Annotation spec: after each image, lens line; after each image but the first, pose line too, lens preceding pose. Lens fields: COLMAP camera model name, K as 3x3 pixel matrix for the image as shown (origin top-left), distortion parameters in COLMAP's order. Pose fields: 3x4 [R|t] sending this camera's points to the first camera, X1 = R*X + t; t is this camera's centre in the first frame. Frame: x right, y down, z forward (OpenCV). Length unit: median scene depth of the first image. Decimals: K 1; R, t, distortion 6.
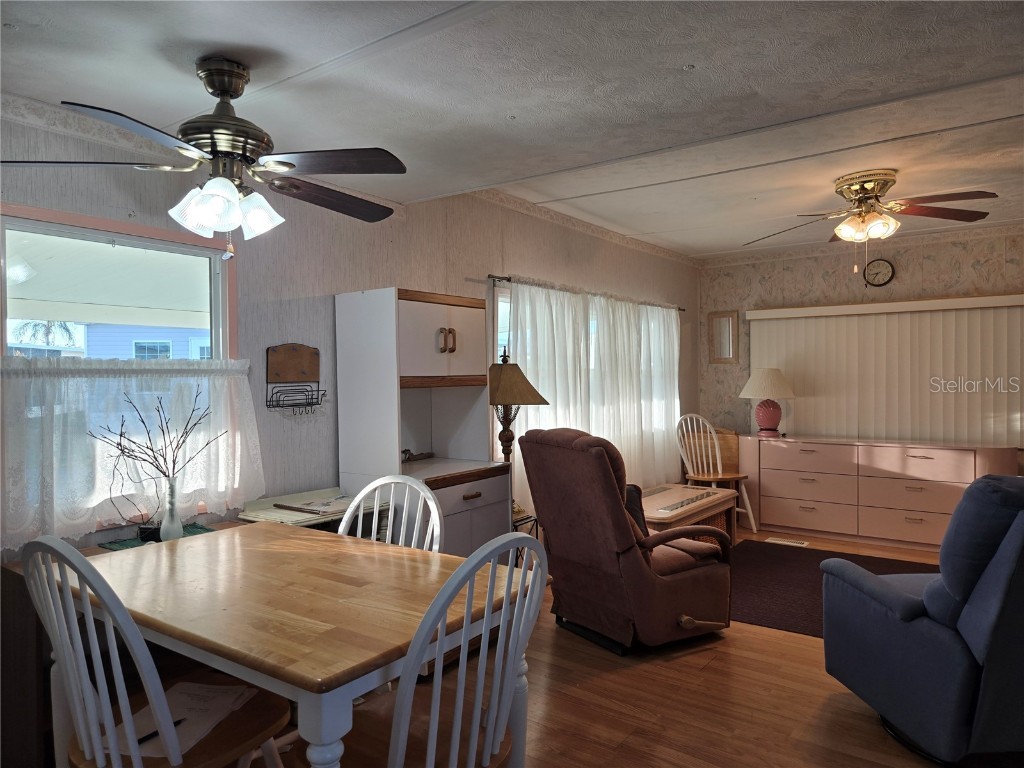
lens RADIAL K [[692.3, 0, 500.9], [0, 692.3, 387.1], [0, 0, 1]] dist [0.061041, -0.054589]
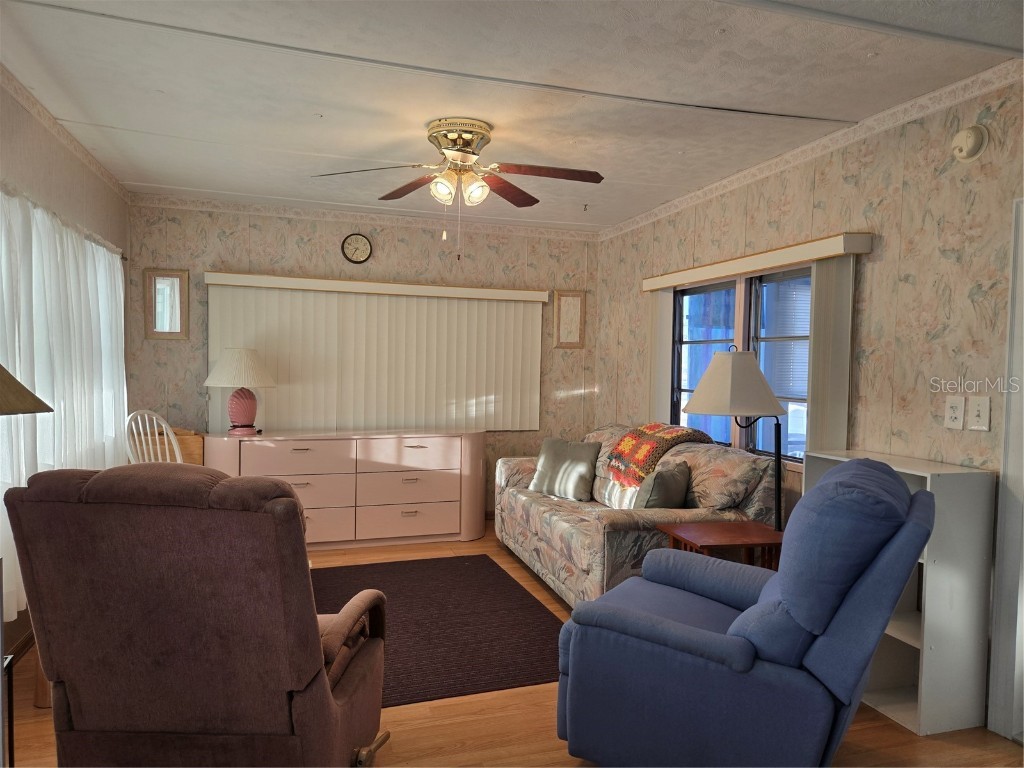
lens RADIAL K [[692.3, 0, 524.6], [0, 692.3, 391.4], [0, 0, 1]] dist [0.061041, -0.054589]
pose [[0.570636, -0.016648, 0.821035, -0.095446], [-0.009668, 0.999589, 0.026988, -0.003270], [-0.821146, -0.023338, 0.570240, 0.325159]]
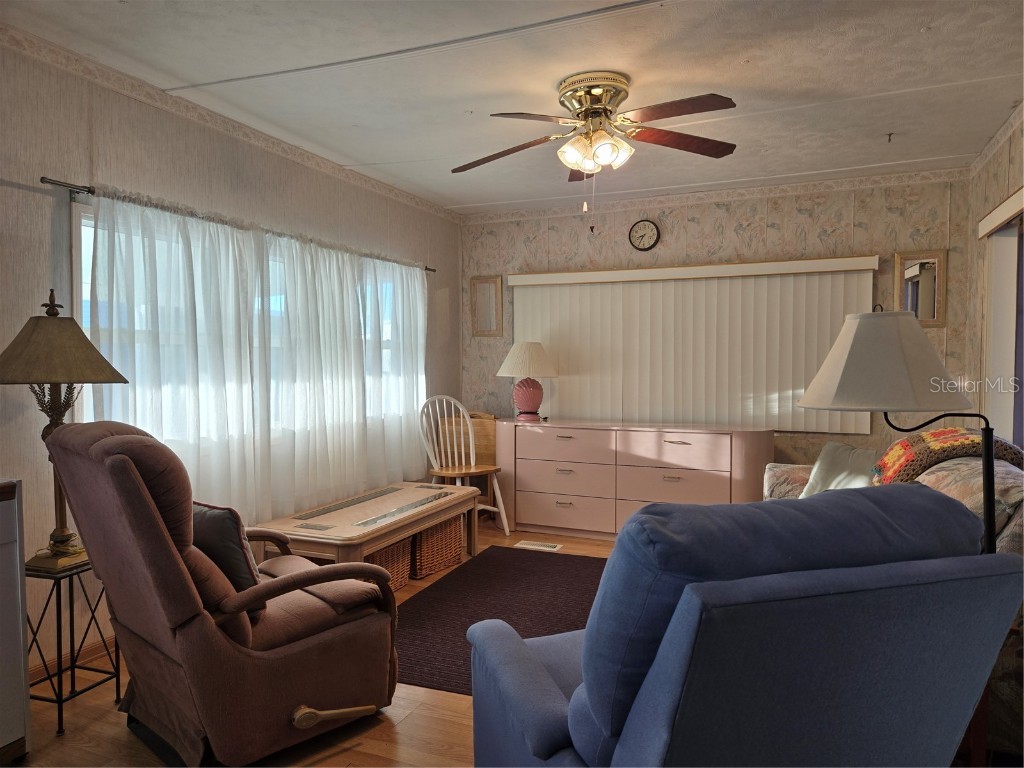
lens RADIAL K [[692.3, 0, 517.0], [0, 692.3, 381.8], [0, 0, 1]] dist [0.061041, -0.054589]
pose [[0.969195, -0.001766, 0.246288, 0.180395], [-0.002700, 0.999838, 0.017793, 0.008262], [-0.246280, -0.017910, 0.969033, 0.199619]]
